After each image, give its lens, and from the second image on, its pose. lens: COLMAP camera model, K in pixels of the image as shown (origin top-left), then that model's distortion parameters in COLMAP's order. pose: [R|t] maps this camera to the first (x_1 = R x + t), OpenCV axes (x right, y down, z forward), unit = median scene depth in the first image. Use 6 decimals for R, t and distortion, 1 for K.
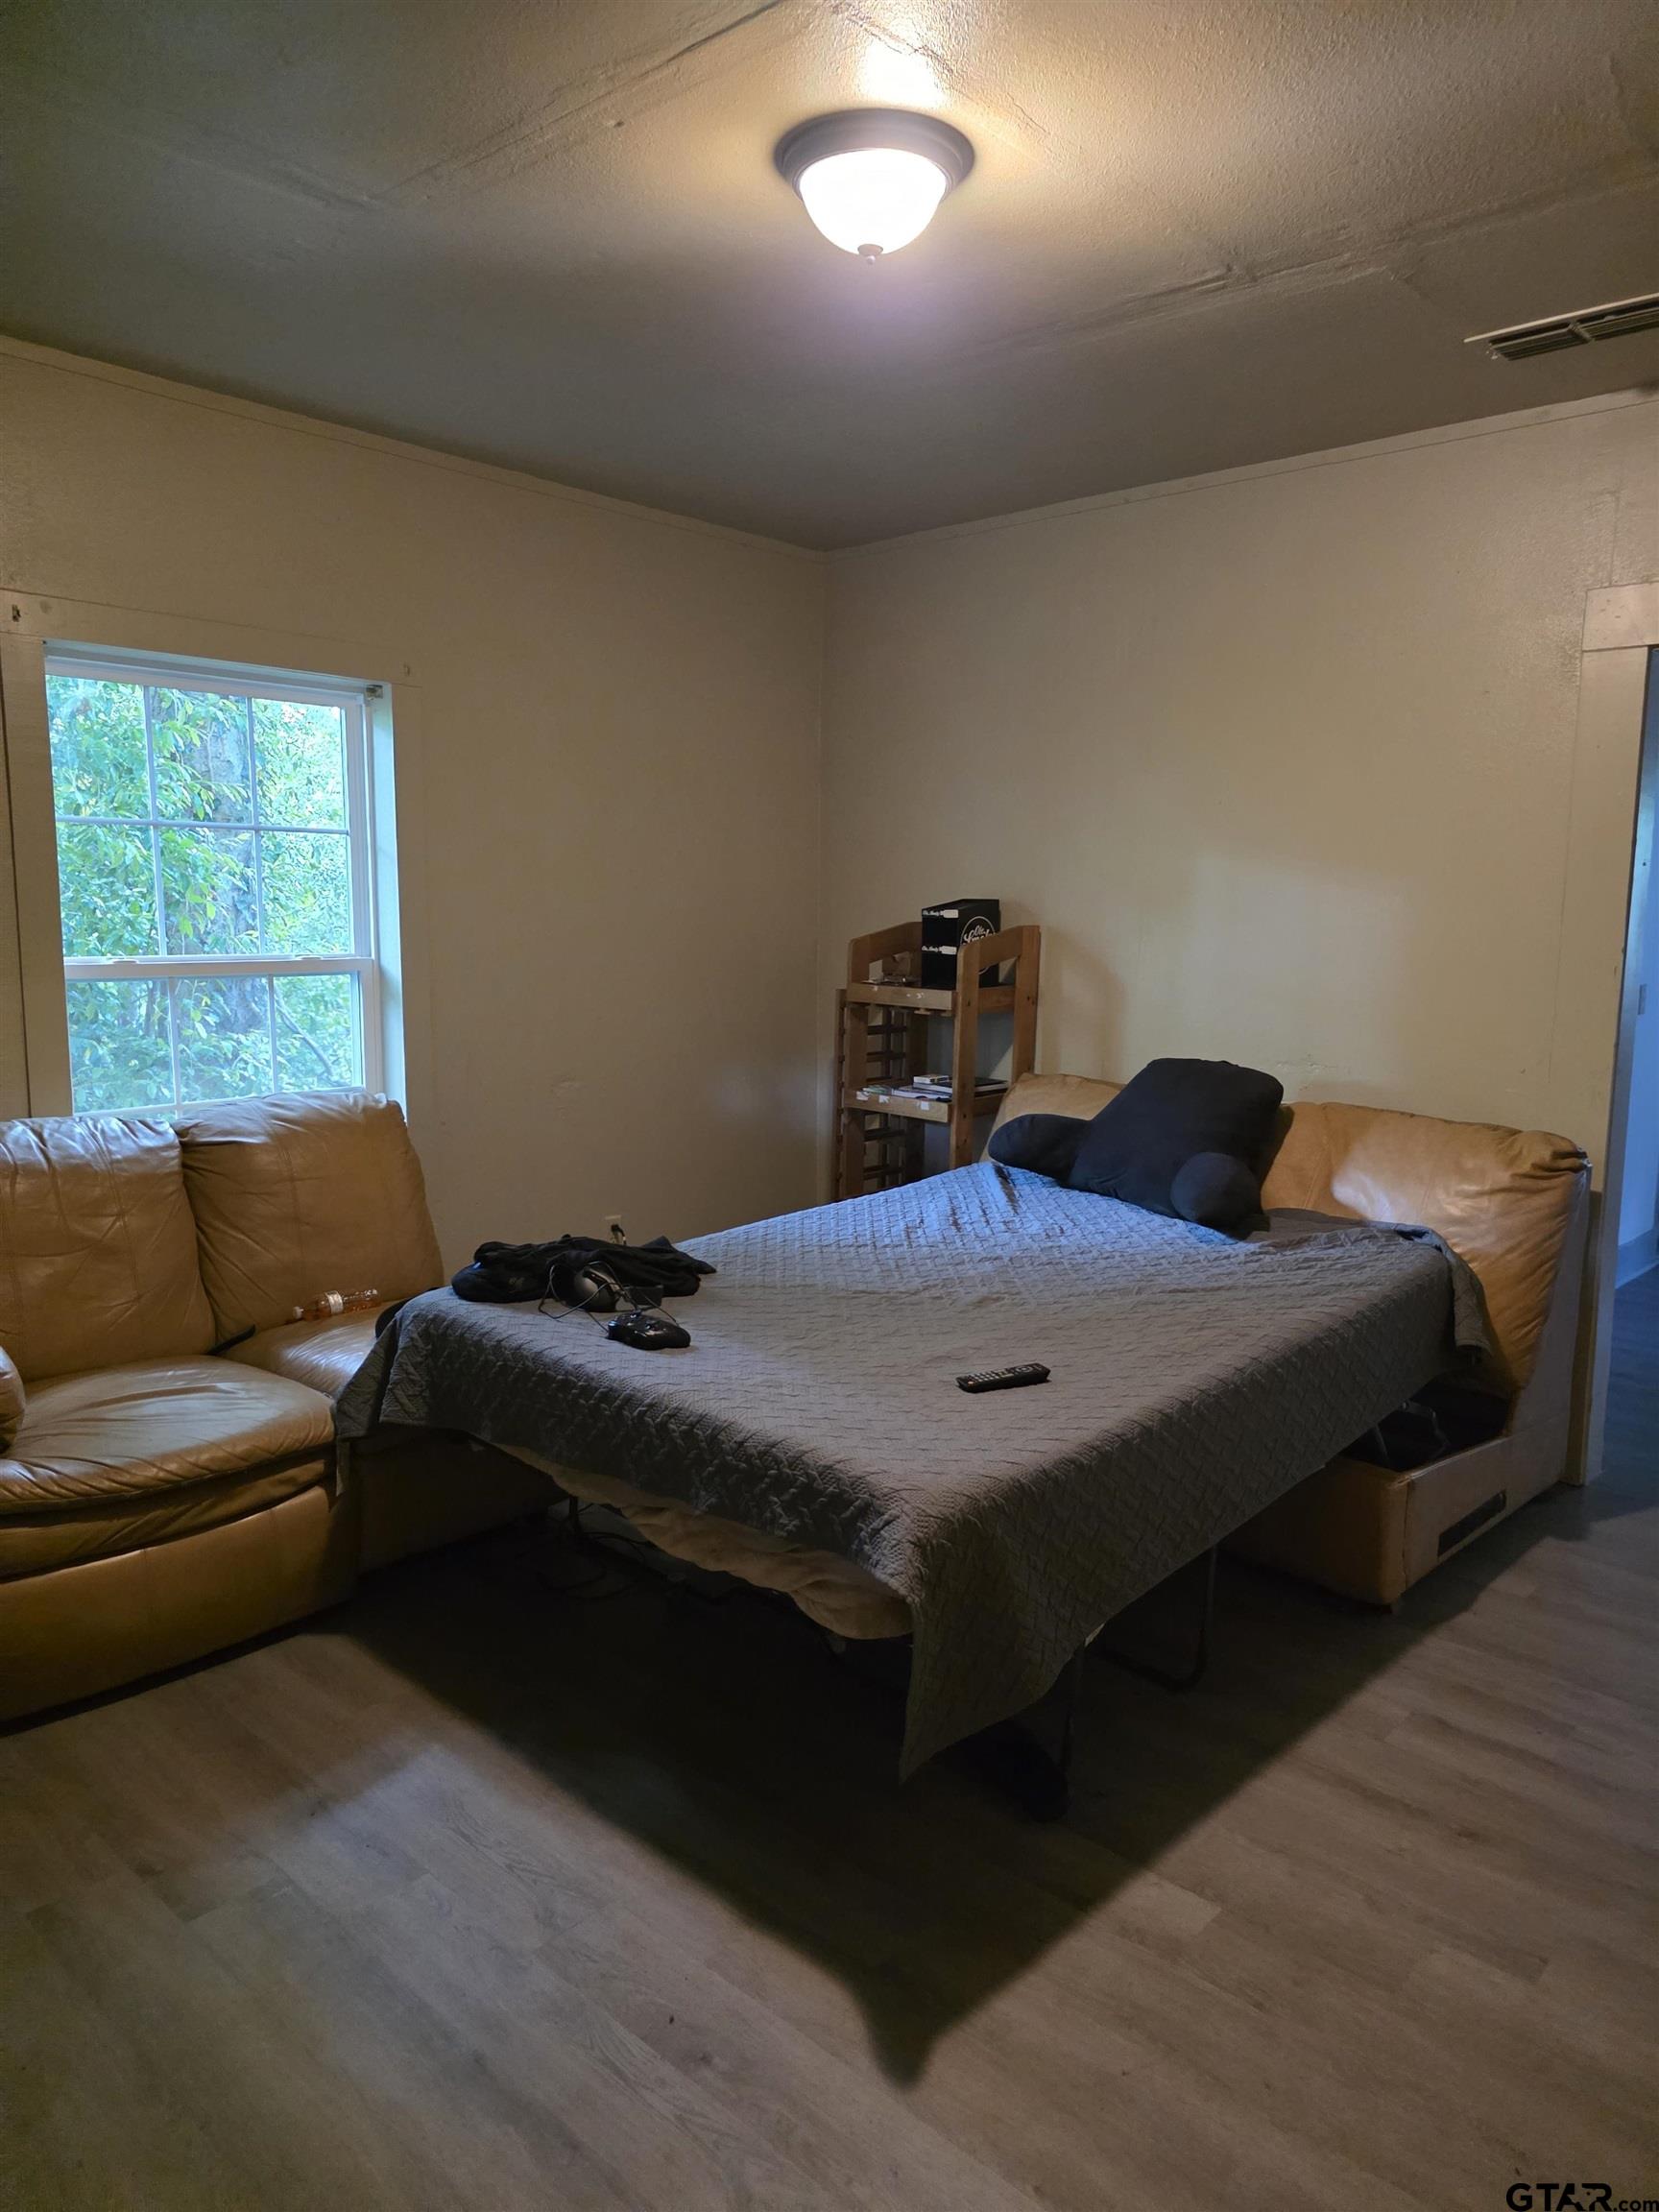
lens RADIAL K [[1503.8, 0, 831.6], [0, 1503.8, 1109.8], [0, 0, 1]] dist [0.026090, -0.018220]
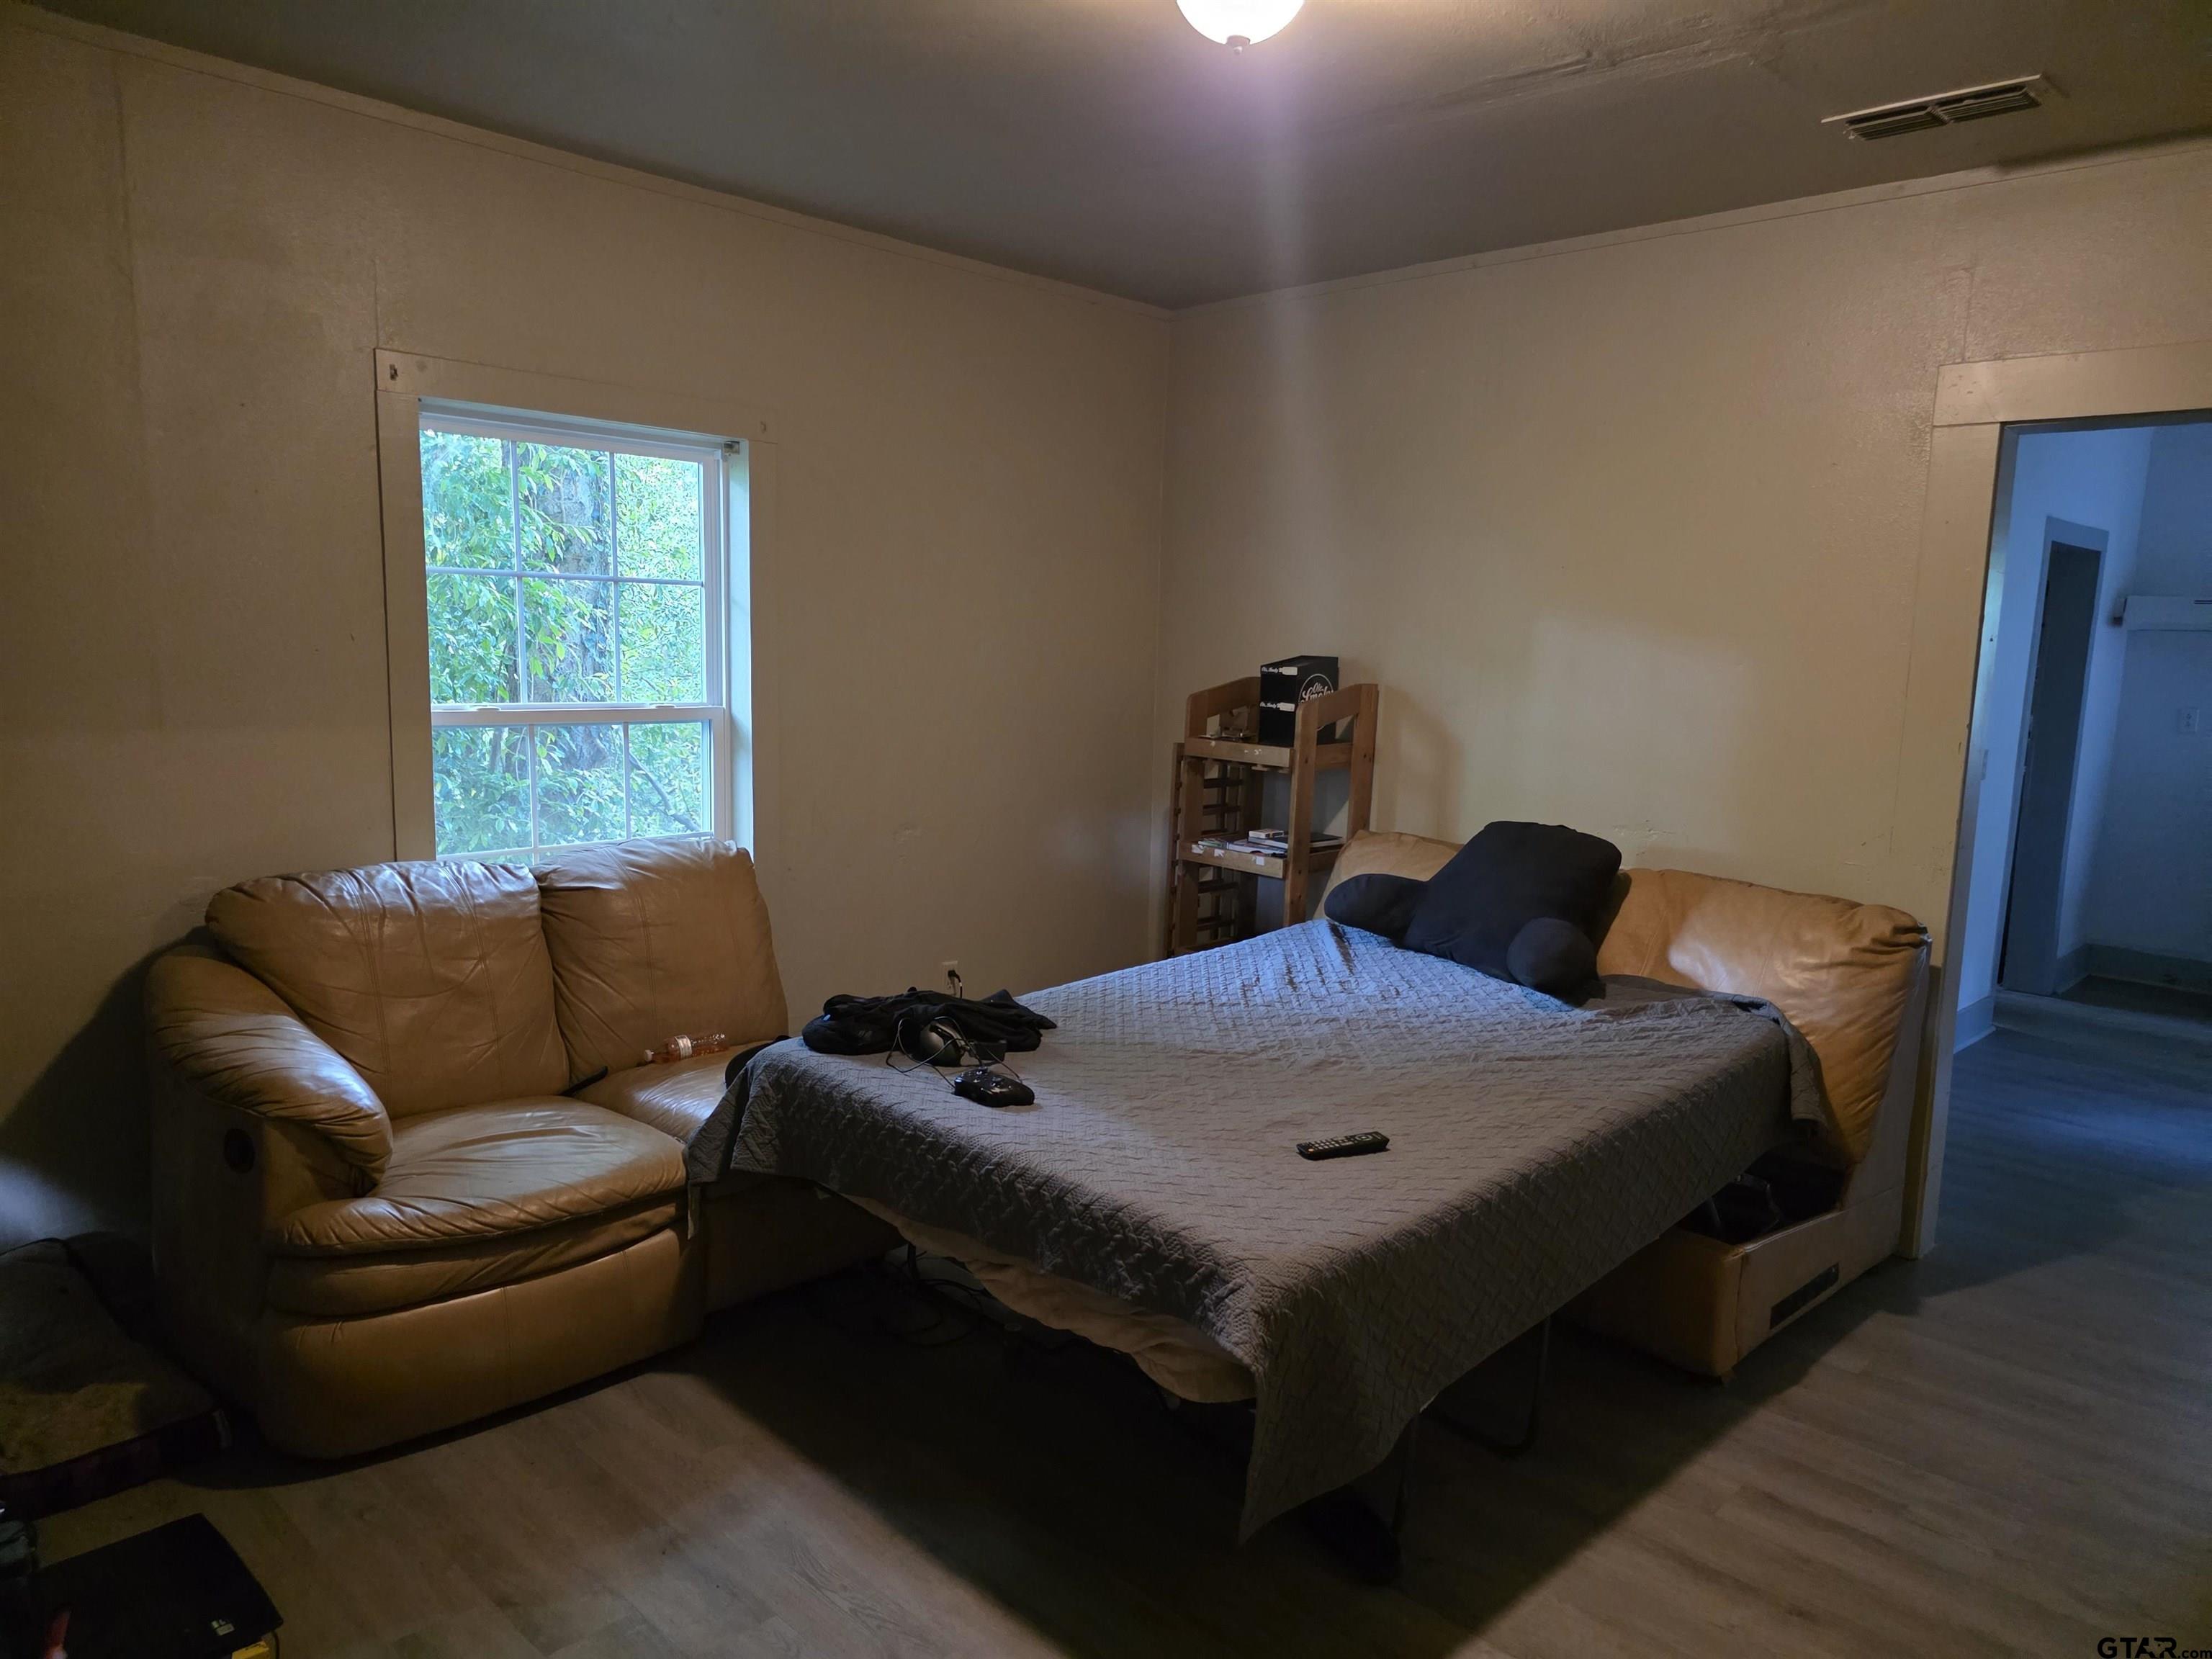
lens RADIAL K [[1503.8, 0, 1107.9], [0, 1503.8, 838.3], [0, 0, 1]] dist [0.026090, -0.018220]
pose [[0.999363, 0.021340, -0.028590, -0.017323], [-0.021388, 0.999770, -0.001398, -0.021069], [0.028554, 0.002008, 0.999590, -0.018136]]
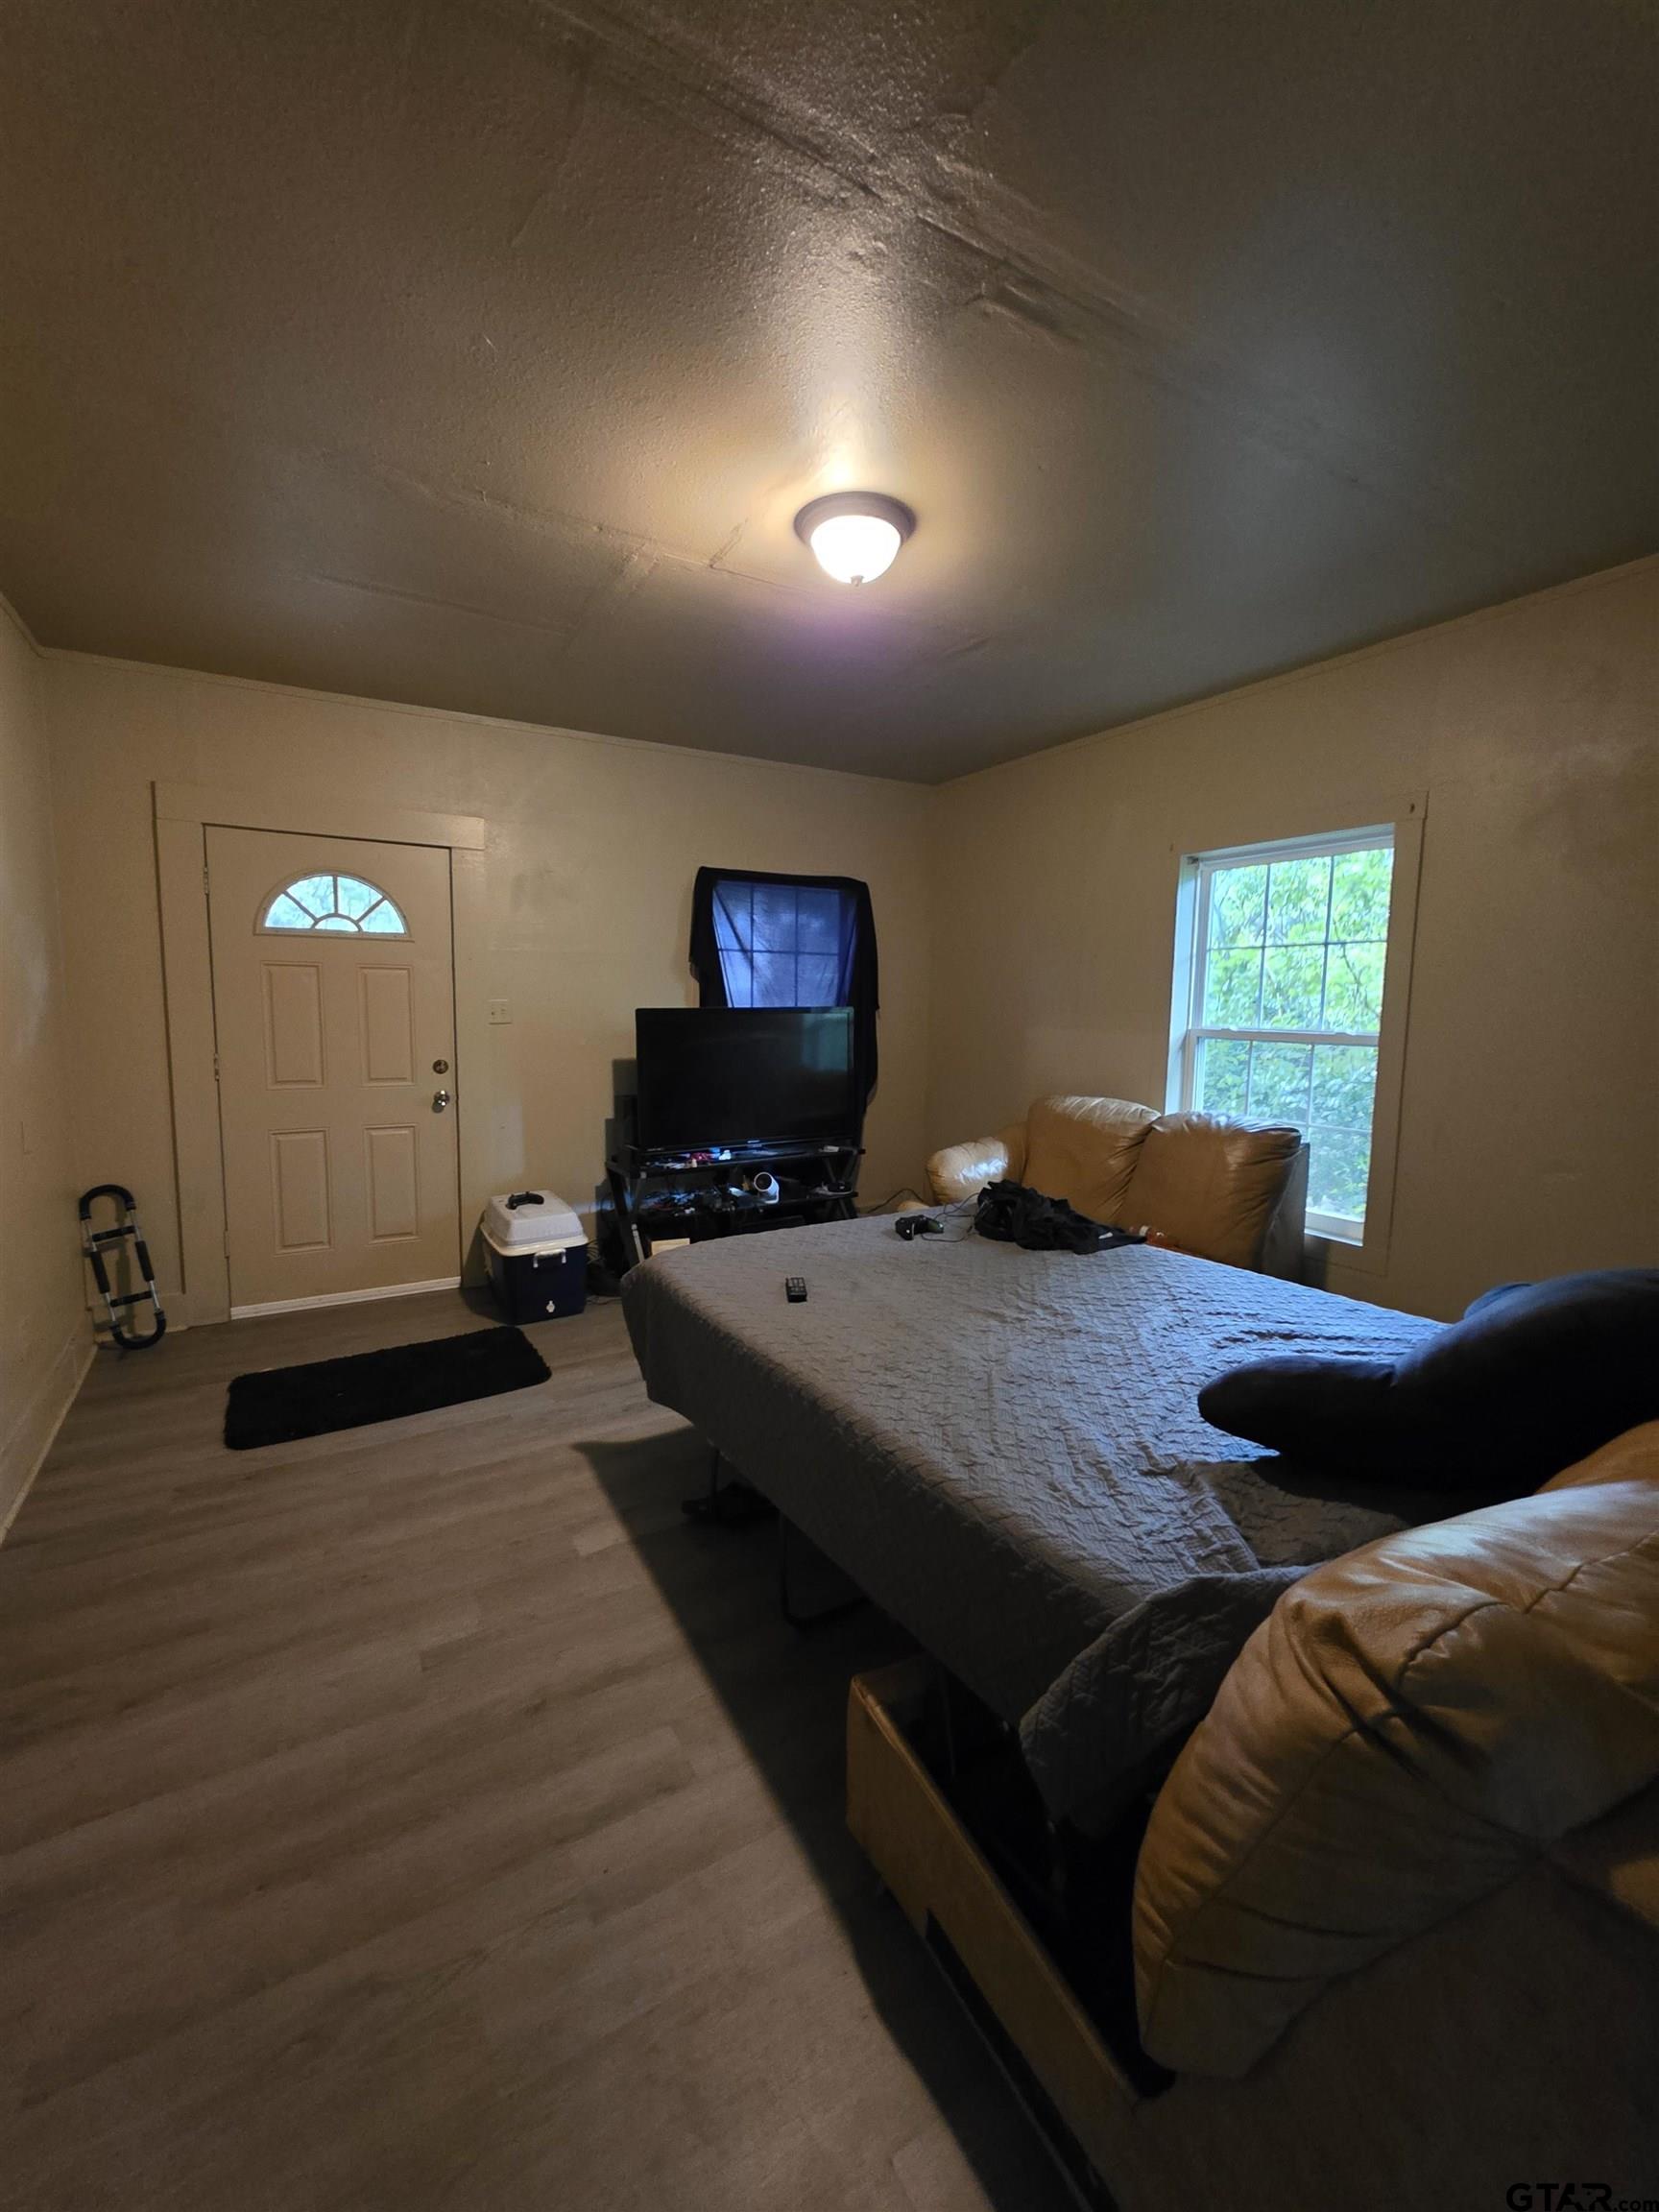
lens RADIAL K [[890.5, 0, 838.4], [0, 890.5, 1100.0], [0, 0, 1]] dist [0.002144, 0.000743]
pose [[-0.288452, 0.094123, -0.952857, 0.806672], [-0.145075, 0.979371, 0.140660, -0.120235], [0.946440, 0.178810, -0.268847, 1.080433]]
